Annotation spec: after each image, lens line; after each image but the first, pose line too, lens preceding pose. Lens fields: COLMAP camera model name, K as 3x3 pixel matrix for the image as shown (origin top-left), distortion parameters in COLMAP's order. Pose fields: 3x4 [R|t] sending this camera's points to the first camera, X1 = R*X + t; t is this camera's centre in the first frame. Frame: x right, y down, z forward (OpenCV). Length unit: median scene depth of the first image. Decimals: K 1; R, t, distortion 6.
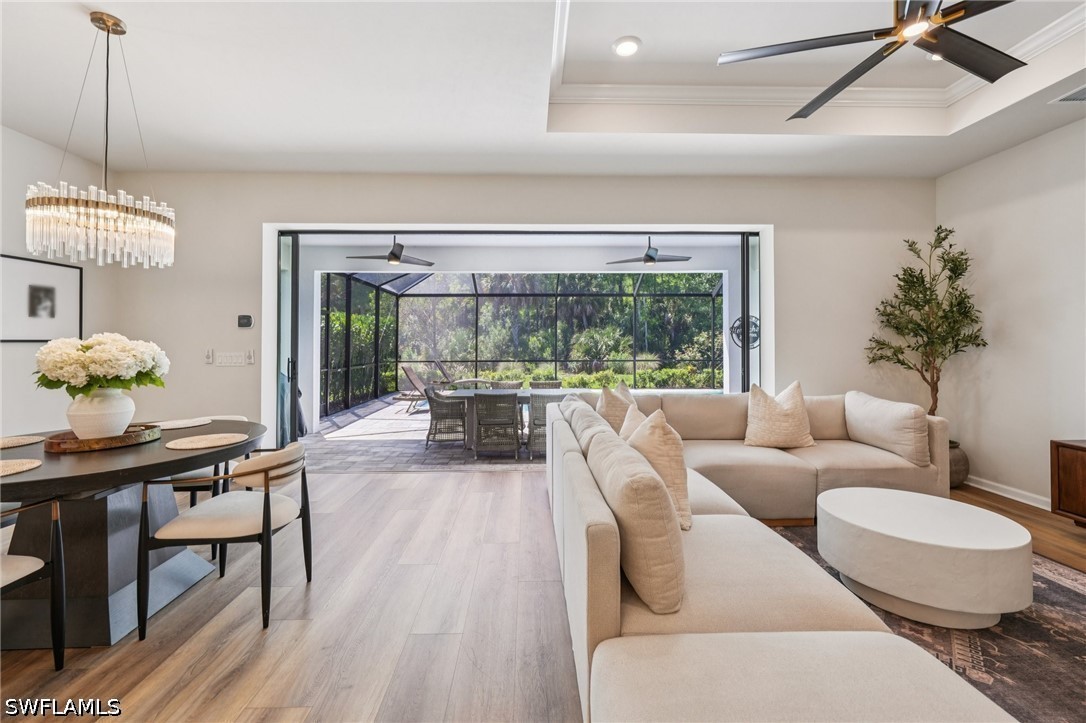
lens RADIAL K [[450.5, 0, 536.8], [0, 450.5, 337.6], [0, 0, 1]] dist [-0.000171, -0.000816]
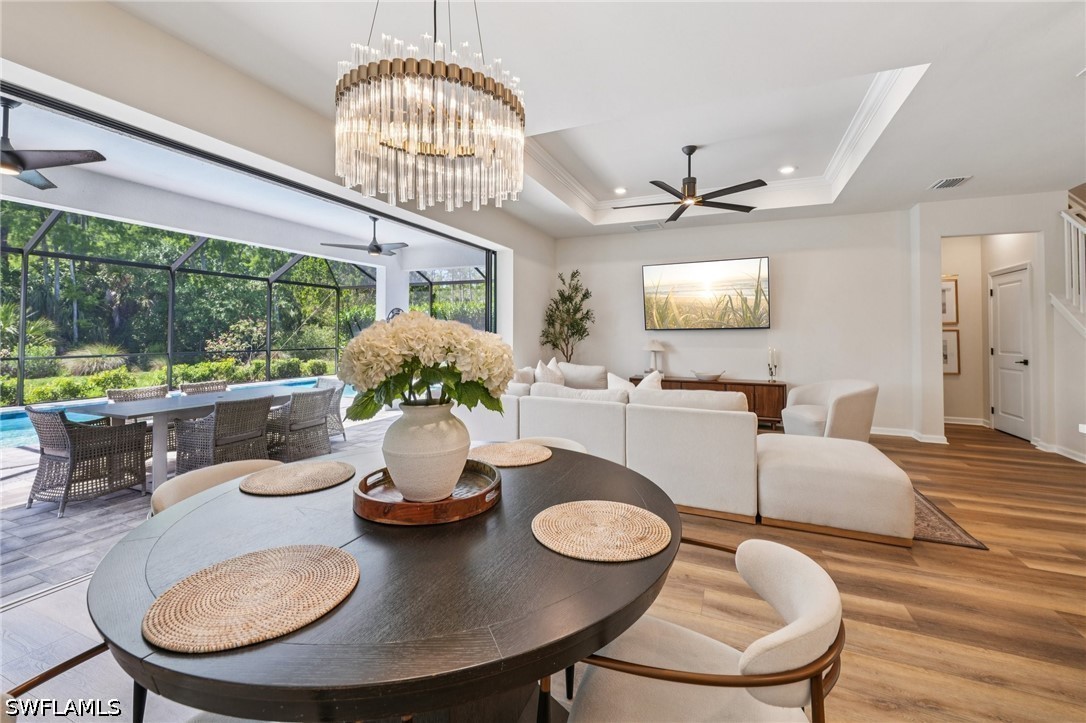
lens RADIAL K [[450.5, 0, 542.4], [0, 450.5, 328.1], [0, 0, 1]] dist [-0.000171, -0.000816]
pose [[0.412749, 0.010114, 0.910788, -0.769065], [-0.015061, 0.999877, -0.004278, -0.001019], [-0.910720, -0.011951, 0.412851, 0.361403]]
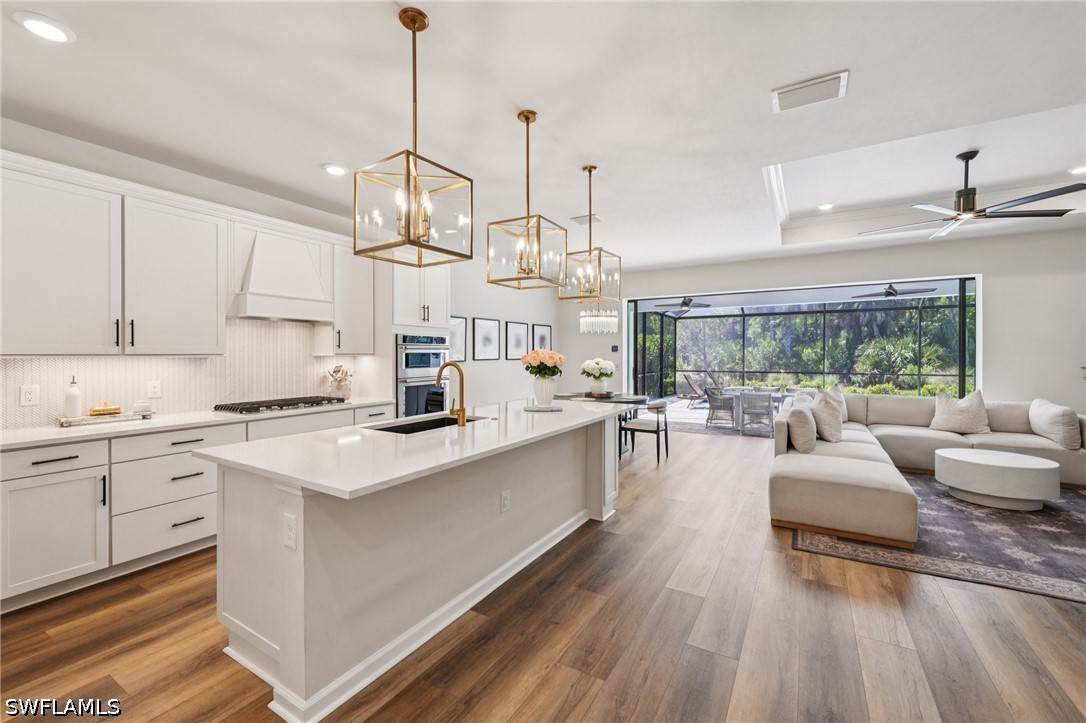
lens RADIAL K [[450.5, 0, 539.3], [0, 450.5, 352.0], [0, 0, 1]] dist [-0.000171, -0.000816]
pose [[0.845592, -0.000906, -0.533829, 0.138623], [0.006719, 0.999937, 0.008946, -0.043331], [0.533787, -0.011151, 0.845545, -0.903152]]
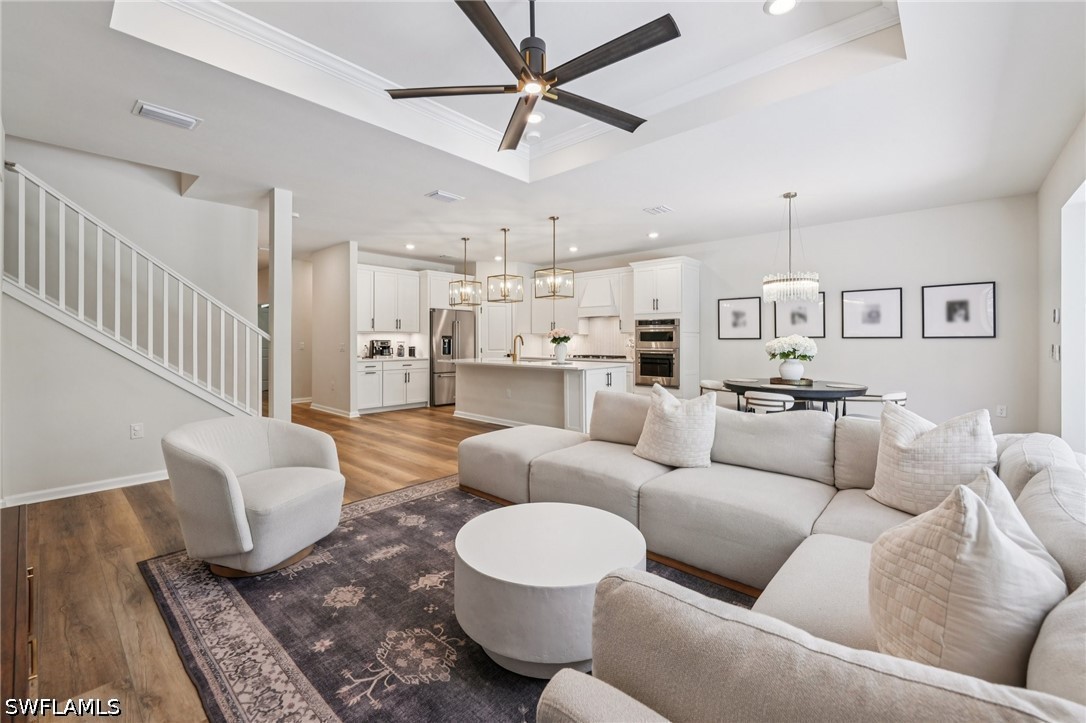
lens RADIAL K [[450.5, 0, 537.5], [0, 450.5, 347.1], [0, 0, 1]] dist [-0.000171, -0.000816]
pose [[-0.694336, 0.013143, -0.719531, 0.845689], [0.010483, 0.999912, 0.008148, 0.011549], [0.719574, -0.001885, -0.694413, 0.912793]]
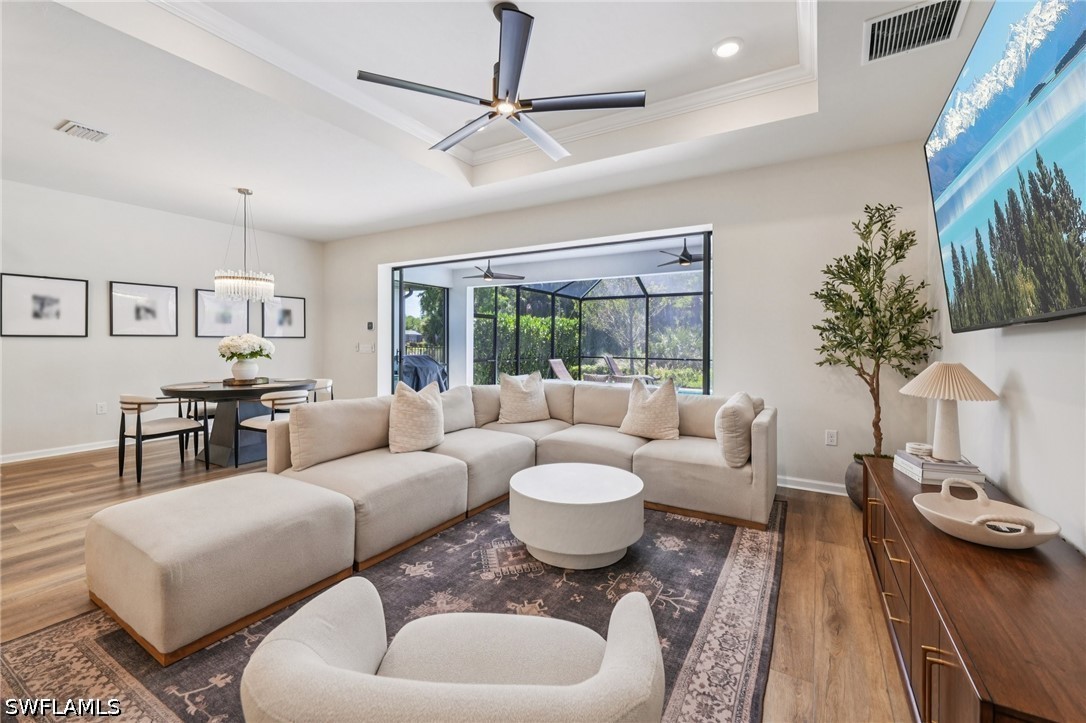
lens RADIAL K [[450.5, 0, 551.0], [0, 450.5, 344.8], [0, 0, 1]] dist [-0.000171, -0.000816]
pose [[0.845346, 0.012439, -0.534075, 0.820875], [-0.002066, 0.999798, 0.020017, -0.001415], [0.534215, -0.015818, 0.845200, -0.035461]]
